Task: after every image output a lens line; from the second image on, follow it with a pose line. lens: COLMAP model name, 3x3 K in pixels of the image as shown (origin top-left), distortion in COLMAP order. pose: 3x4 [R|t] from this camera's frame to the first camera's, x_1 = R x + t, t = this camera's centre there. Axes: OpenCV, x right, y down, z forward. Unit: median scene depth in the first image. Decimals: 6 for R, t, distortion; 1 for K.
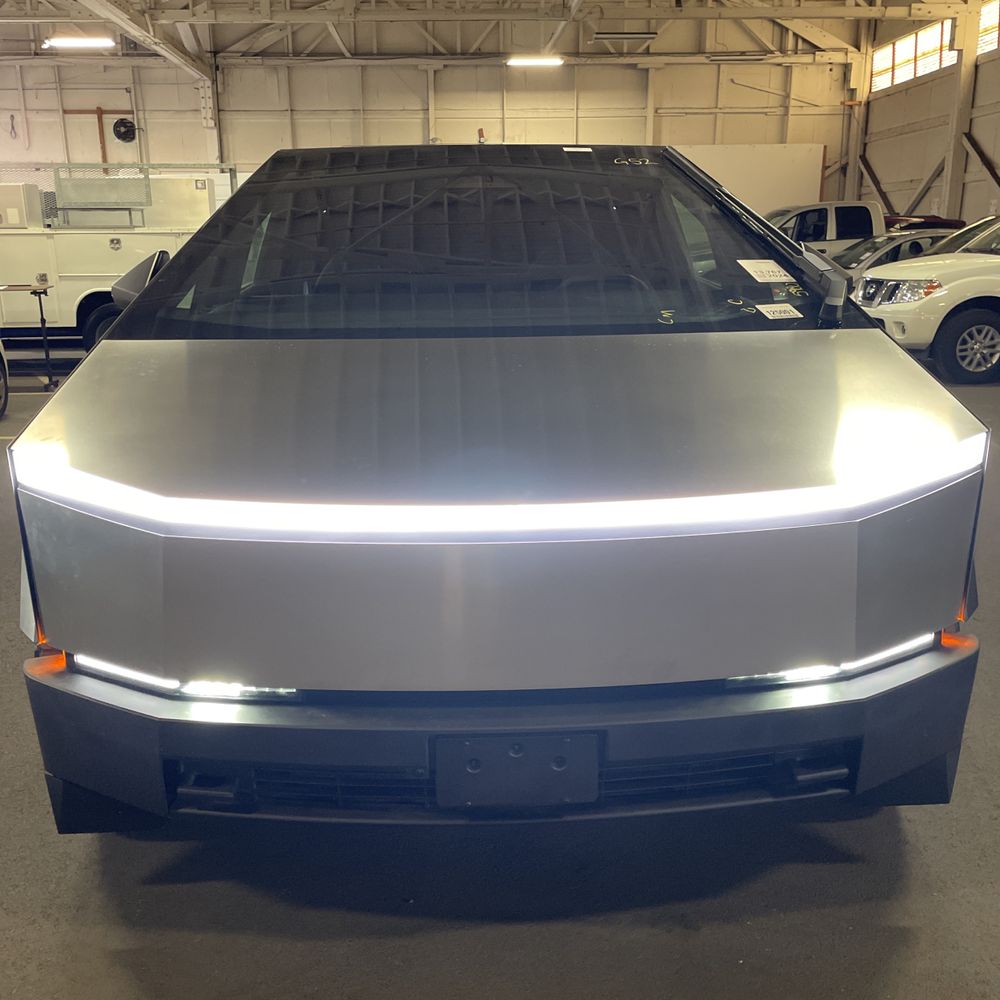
lens RADIAL K [[1029.3, 0, 490.0], [0, 1029.3, 504.8], [0, 0, 1]] dist [0.038714, 0.000000]
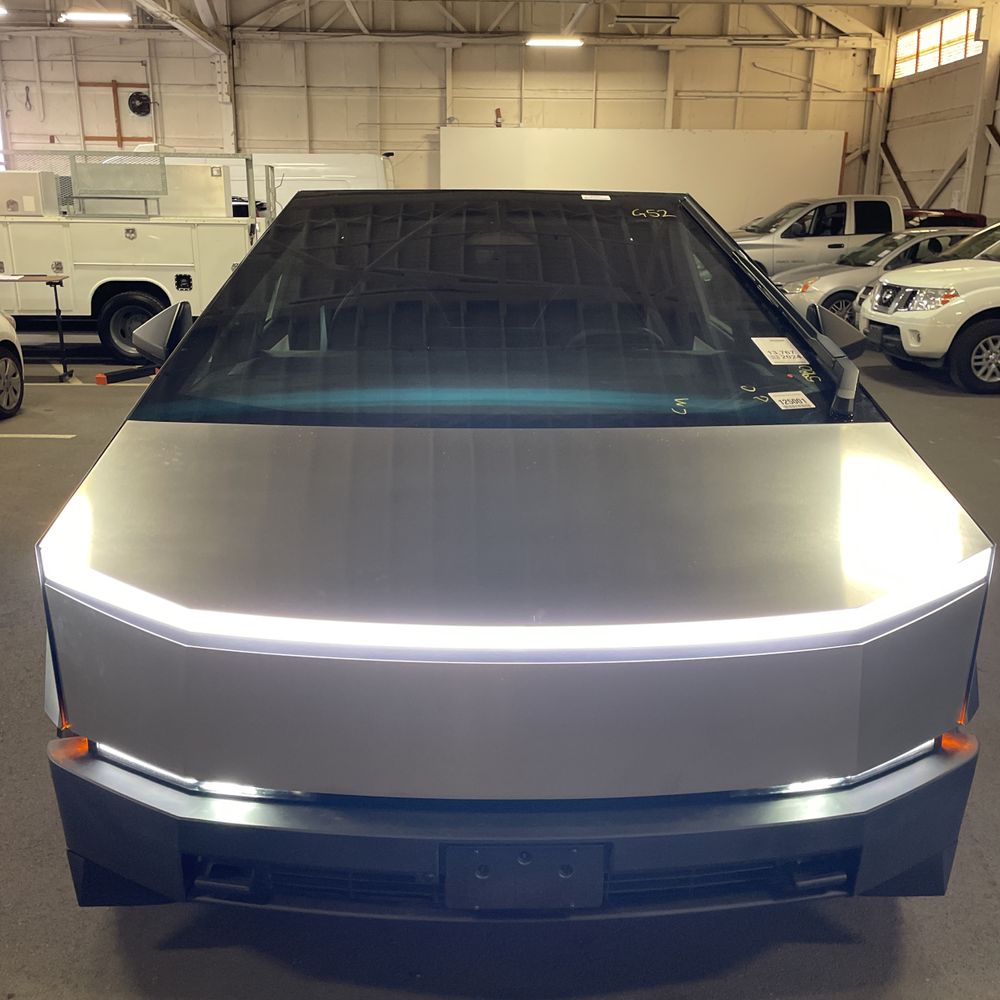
lens RADIAL K [[1029.3, 0, 492.2], [0, 1029.3, 507.3], [0, 0, 1]] dist [0.038714, 0.000000]
pose [[0.999770, 0.020414, -0.006616, -0.001157], [-0.020221, 0.999402, 0.028045, -0.024415], [0.007185, -0.027905, 0.999585, -0.004132]]
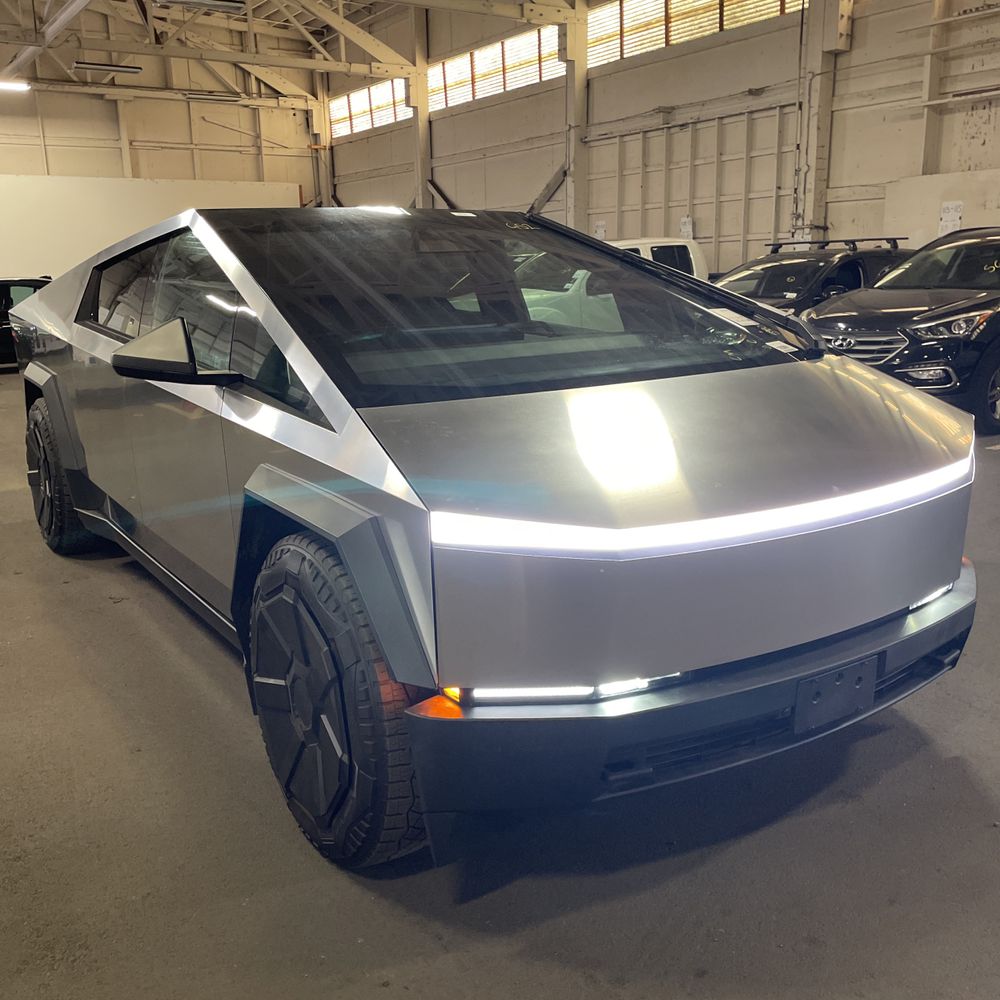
lens RADIAL K [[1029.3, 0, 489.2], [0, 1029.3, 504.2], [0, 0, 1]] dist [0.038714, 0.000000]
pose [[0.862494, -0.129439, 0.489234, -0.173422], [0.143038, 0.989670, 0.009673, -0.011416], [-0.485432, 0.061636, 0.872099, 0.004808]]
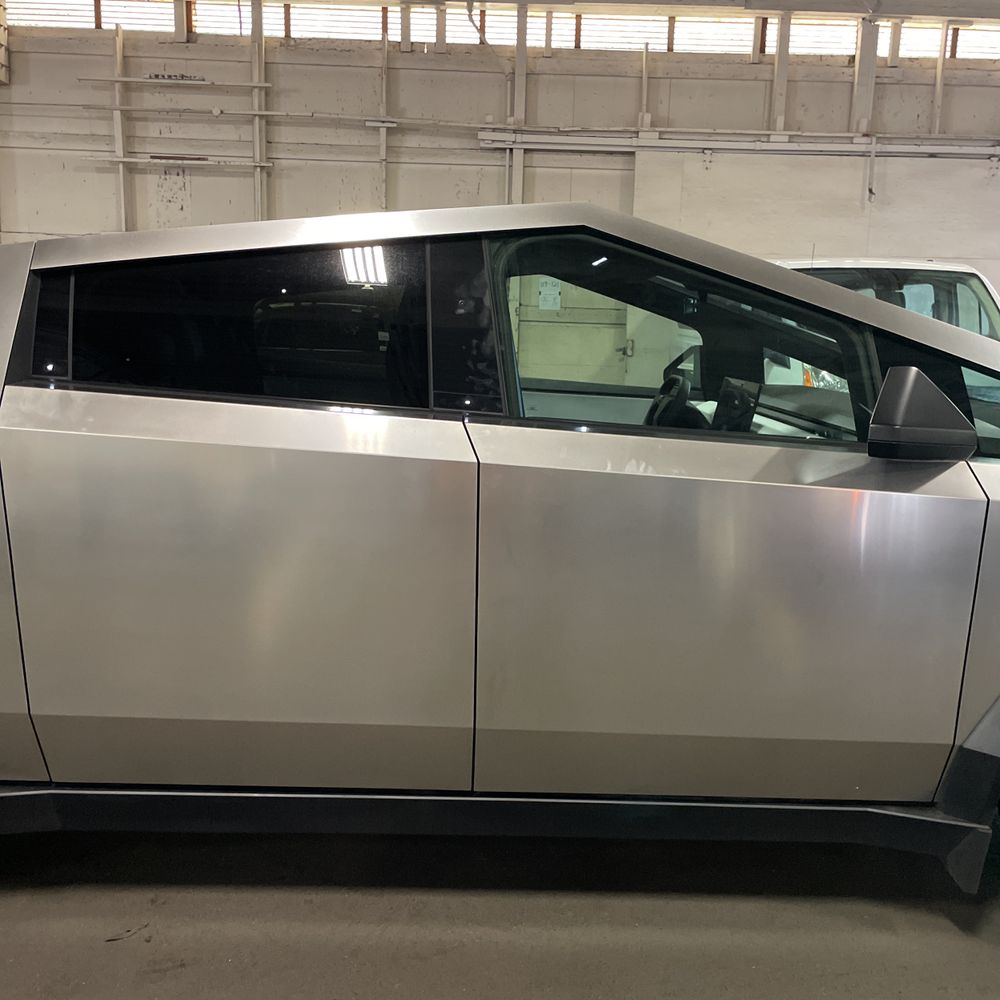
lens RADIAL K [[1029.3, 0, 497.8], [0, 1029.3, 505.8], [0, 0, 1]] dist [0.038714, 0.000000]
pose [[0.042701, -0.173030, 0.983991, -0.298404], [0.223899, 0.961496, 0.159358, -0.102634], [-0.973676, 0.213510, 0.079798, 0.363032]]
